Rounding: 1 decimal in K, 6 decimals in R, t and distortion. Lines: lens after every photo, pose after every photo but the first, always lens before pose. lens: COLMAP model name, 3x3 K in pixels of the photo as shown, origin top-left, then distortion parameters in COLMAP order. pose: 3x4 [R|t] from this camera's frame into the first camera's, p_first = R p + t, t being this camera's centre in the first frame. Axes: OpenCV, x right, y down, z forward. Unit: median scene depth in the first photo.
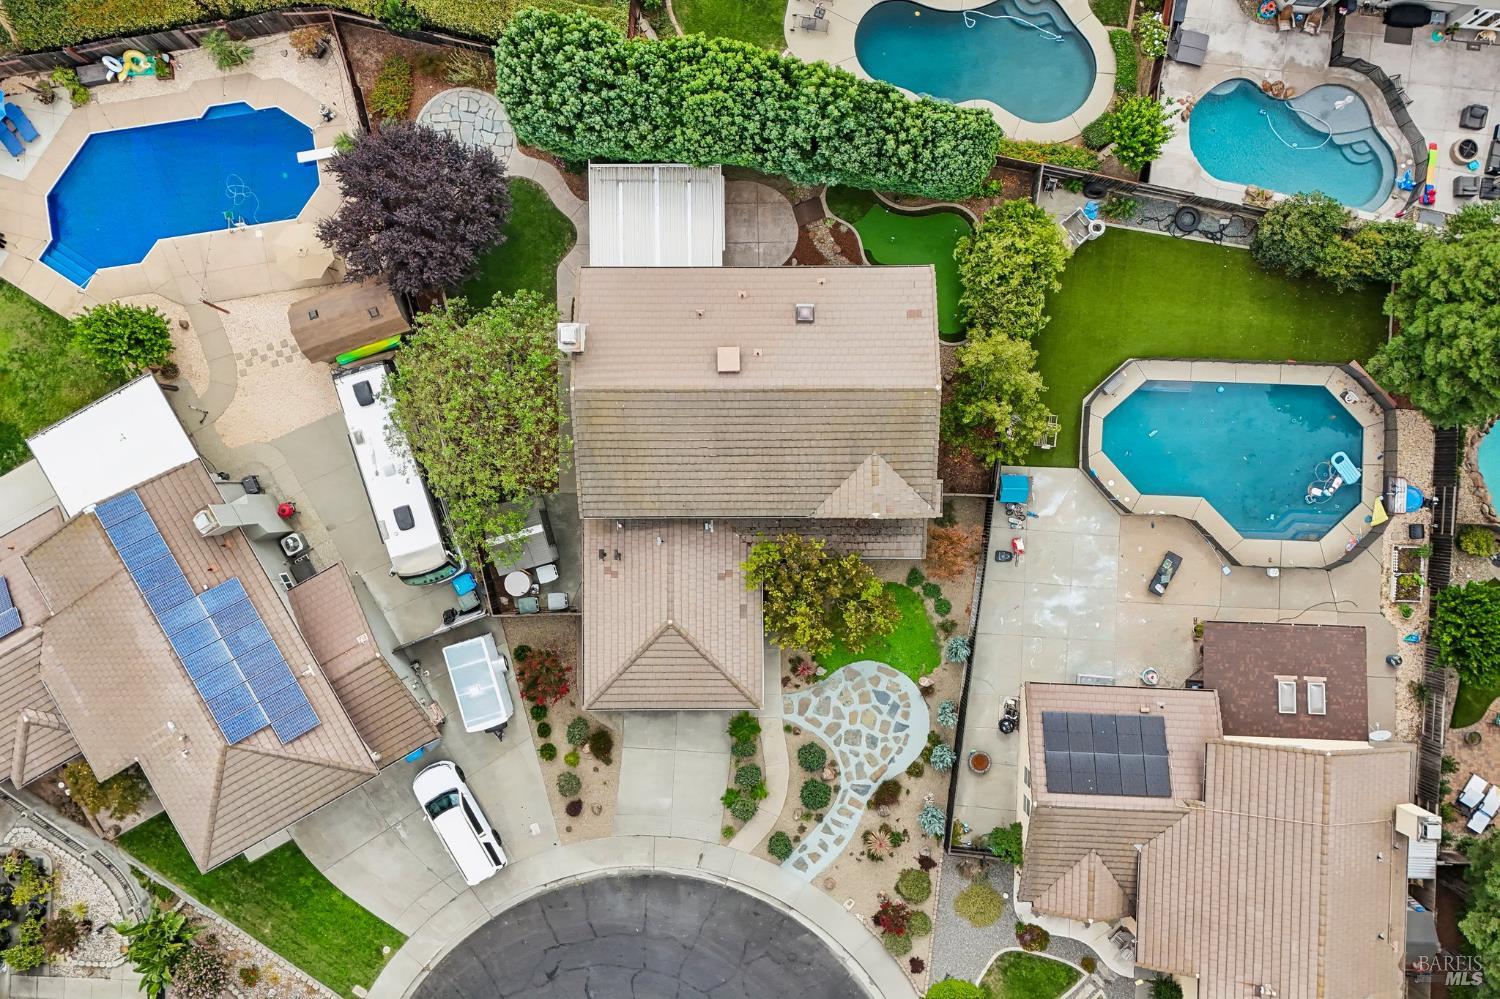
lens RADIAL K [[1290.0, 0, 750.0], [0, 1290.0, 499.5], [0, 0, 1]] dist [0.124217, -0.207812]
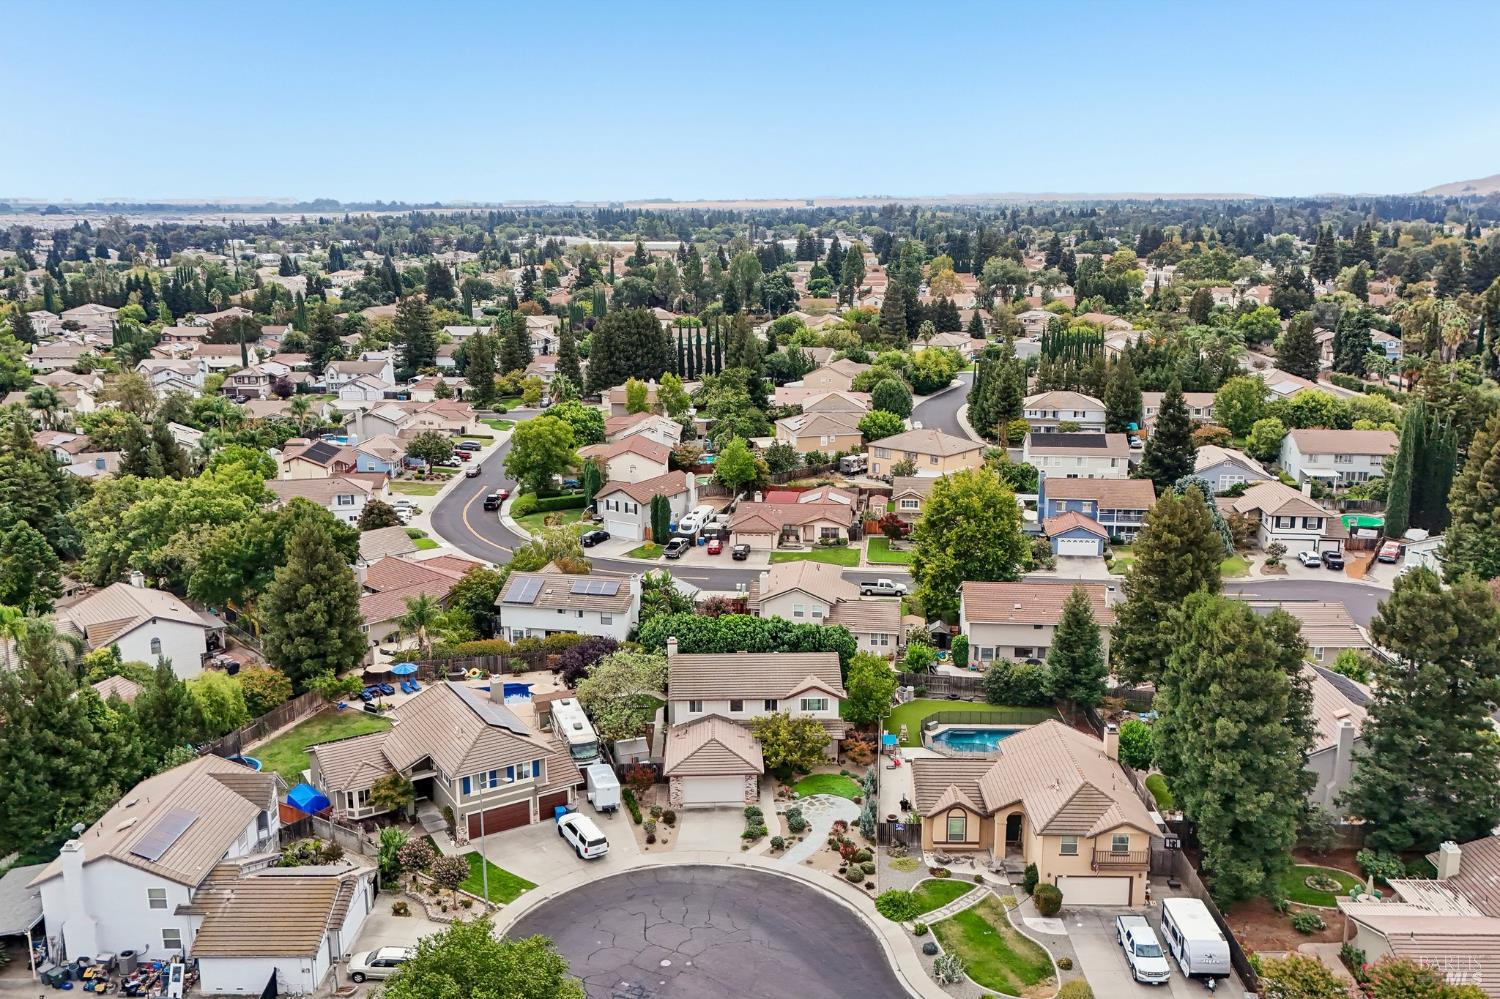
lens RADIAL K [[1290.0, 0, 750.0], [0, 1290.0, 499.5], [0, 0, 1]] dist [0.124217, -0.207812]
pose [[0.999642, 0.001061, 0.026719, -0.054953], [0.025884, 0.212409, -0.976838, 1.755730], [-0.006712, 0.977180, 0.212305, 0.231060]]
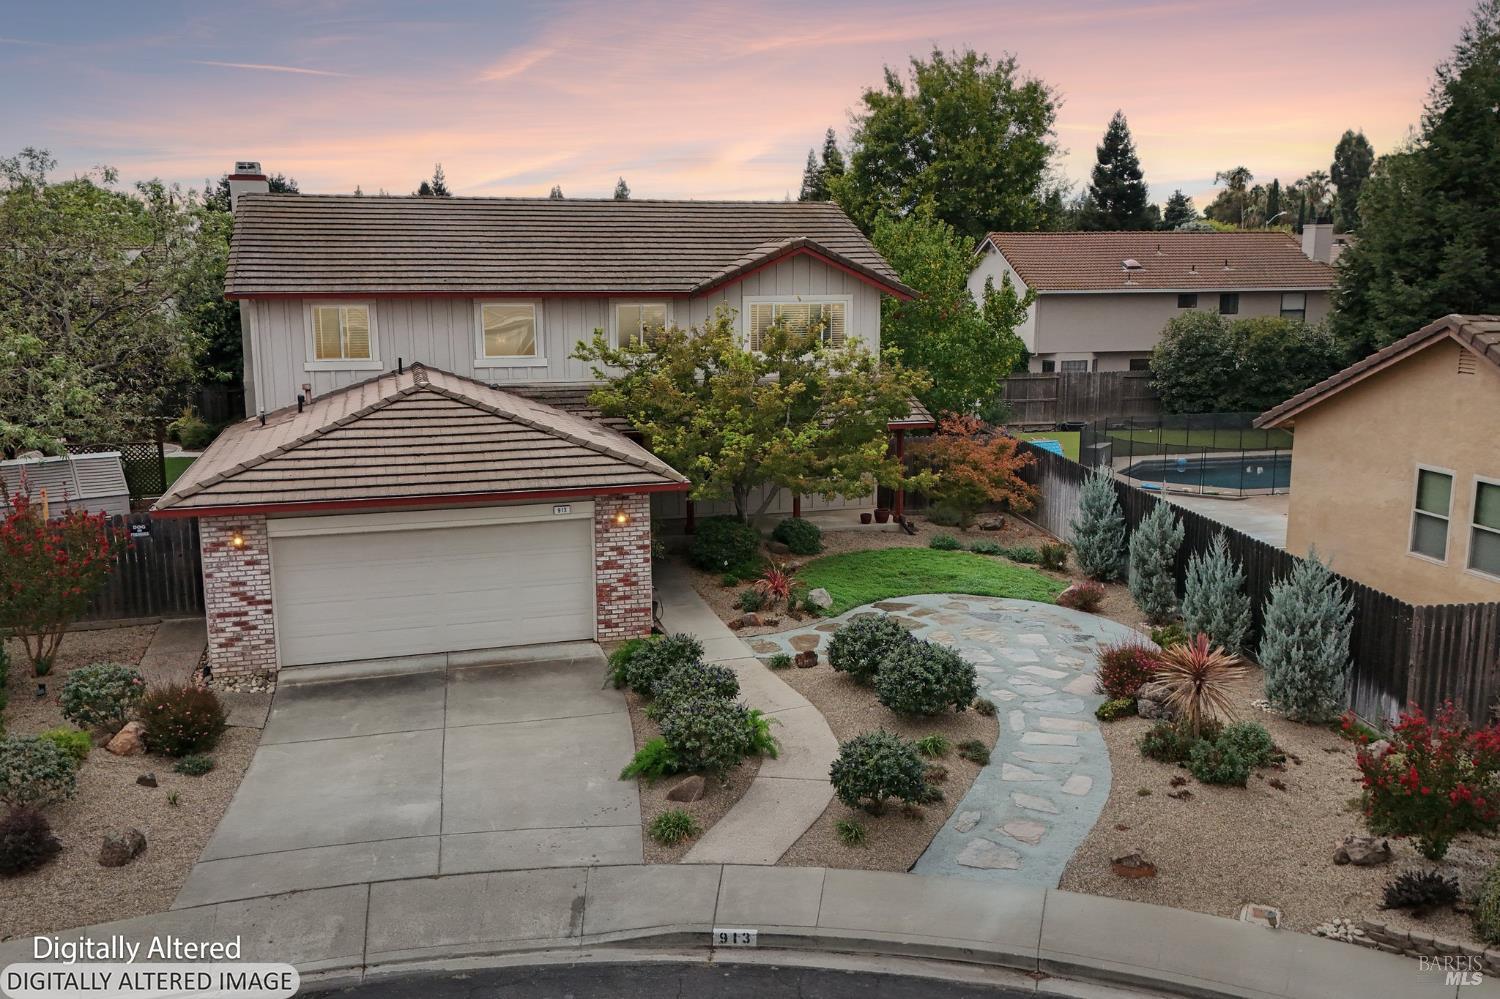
lens RADIAL K [[1291.6, 0, 750.0], [0, 1291.6, 499.5], [0, 0, 1]] dist [0.106920, -0.157087]
pose [[0.964188, -0.042752, 0.261752, -0.066643], [0.265218, 0.159526, -0.950900, 0.493089], [-0.001104, 0.986268, 0.165151, 0.897654]]
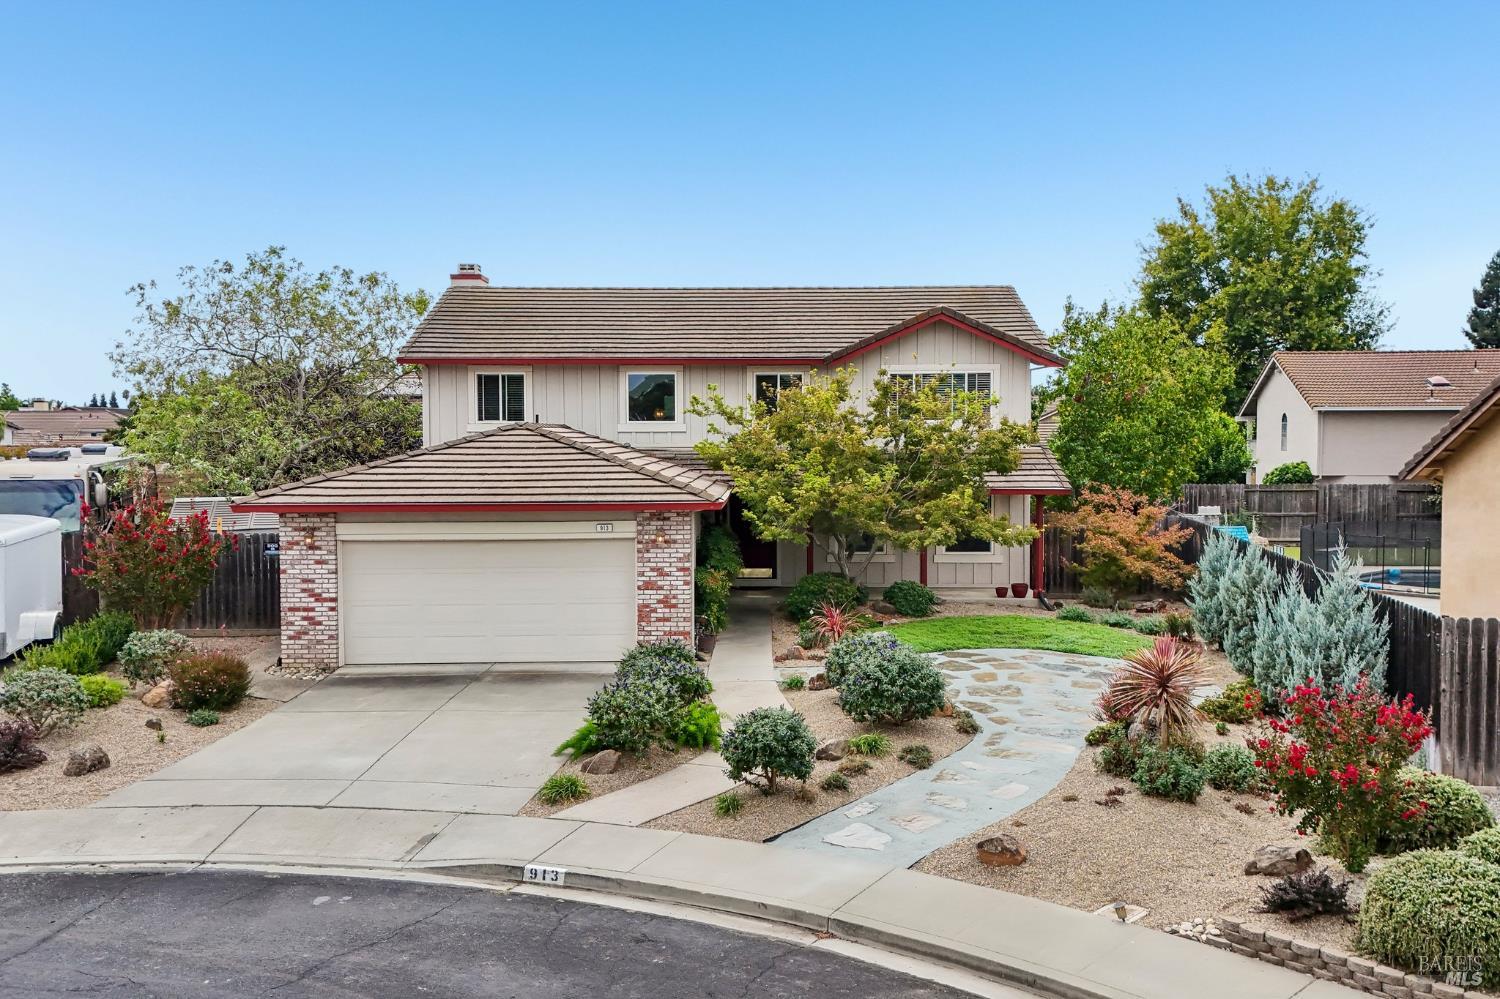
lens RADIAL K [[1290.0, 0, 750.0], [0, 1290.0, 499.5], [0, 0, 1]] dist [0.124217, -0.207812]
pose [[0.999867, 0.007065, -0.014729, 0.022231], [-0.014953, 0.032792, -0.999350, 0.505720], [-0.006577, 0.999437, 0.032893, 0.938589]]
